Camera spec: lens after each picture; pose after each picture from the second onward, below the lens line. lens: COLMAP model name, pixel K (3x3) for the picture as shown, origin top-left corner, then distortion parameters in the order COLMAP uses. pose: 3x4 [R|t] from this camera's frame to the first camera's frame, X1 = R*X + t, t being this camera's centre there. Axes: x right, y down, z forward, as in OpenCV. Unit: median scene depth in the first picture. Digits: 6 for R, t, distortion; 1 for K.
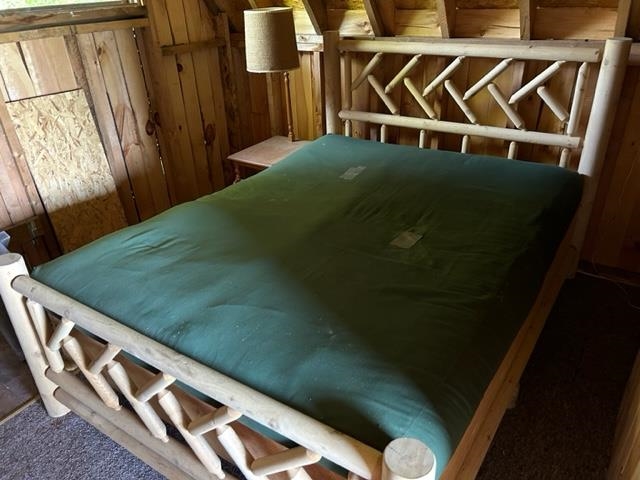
lens RADIAL K [[477.0, 0, 320.0], [0, 477.0, 241.3], [0, 0, 1]] dist [0.006996, -0.014717]
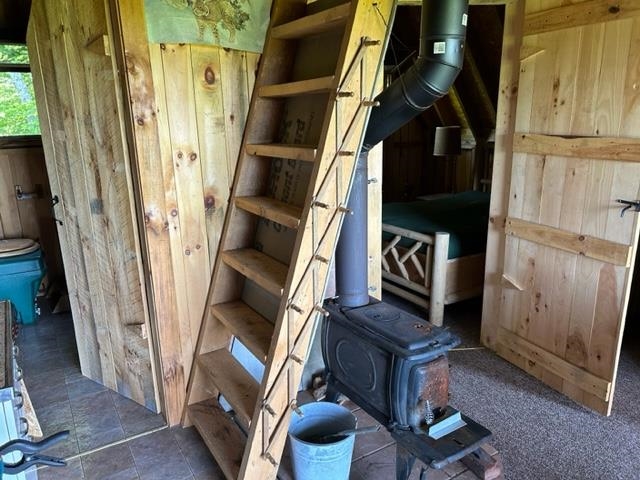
lens RADIAL K [[477.0, 0, 319.4], [0, 477.0, 240.2], [0, 0, 1]] dist [0.006996, -0.014717]
pose [[0.906272, 0.114606, -0.406863, 0.252652], [-0.203771, 0.961767, -0.182980, 0.423430], [0.370336, 0.248737, 0.894975, -0.836058]]
